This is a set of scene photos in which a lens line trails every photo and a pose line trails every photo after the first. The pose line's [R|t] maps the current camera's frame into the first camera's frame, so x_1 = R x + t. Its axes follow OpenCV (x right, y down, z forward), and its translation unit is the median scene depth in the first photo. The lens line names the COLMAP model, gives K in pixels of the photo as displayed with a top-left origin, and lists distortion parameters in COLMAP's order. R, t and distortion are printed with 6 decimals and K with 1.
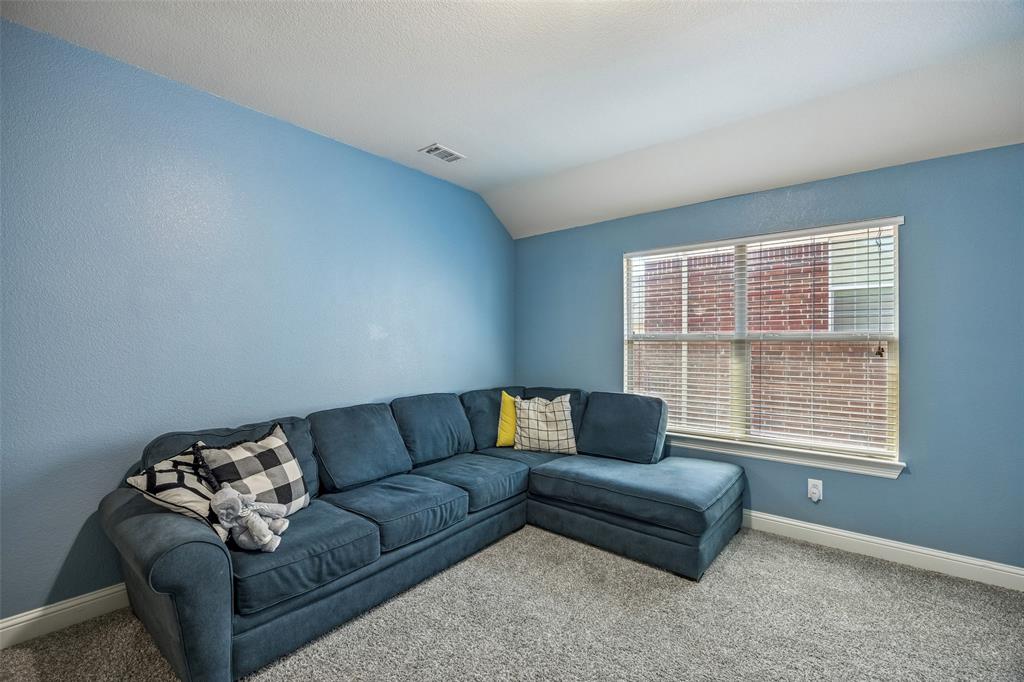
lens RADIAL K [[439.3, 0, 513.7], [0, 439.3, 343.4], [0, 0, 1]] dist [-0.014952, 0.000567]
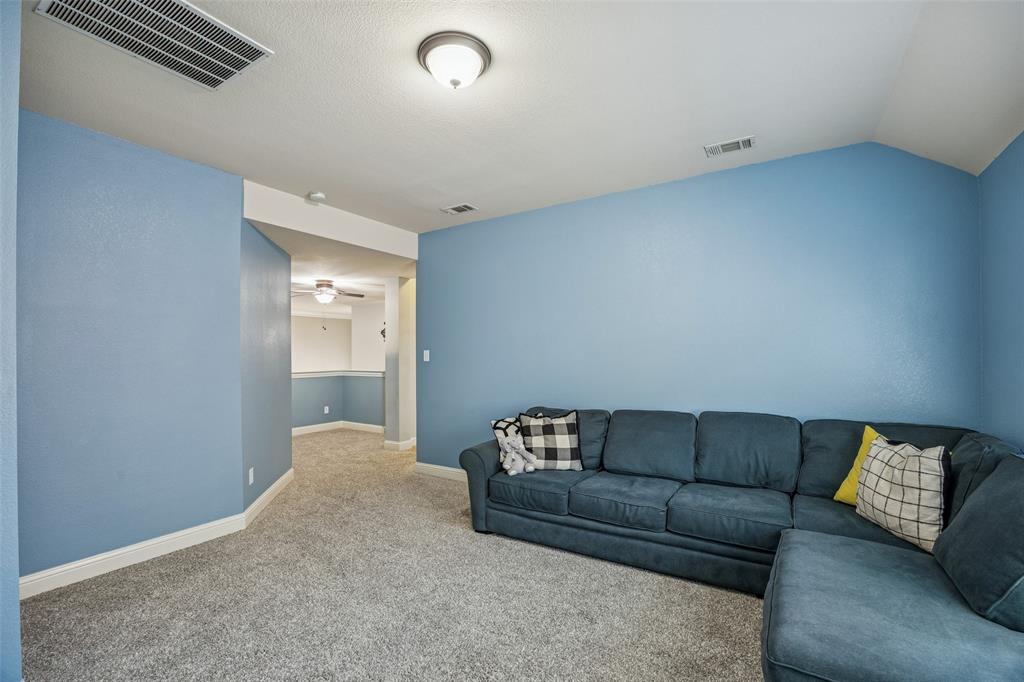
lens RADIAL K [[453.2, 0, 512.0], [0, 453.2, 341.0], [0, 0, 1]] dist [0.000684, 0.000248]
pose [[0.114256, -0.034388, -0.992856, 0.883229], [0.010256, 0.999388, -0.033434, -0.005087], [0.993398, -0.006363, 0.114539, 0.544867]]
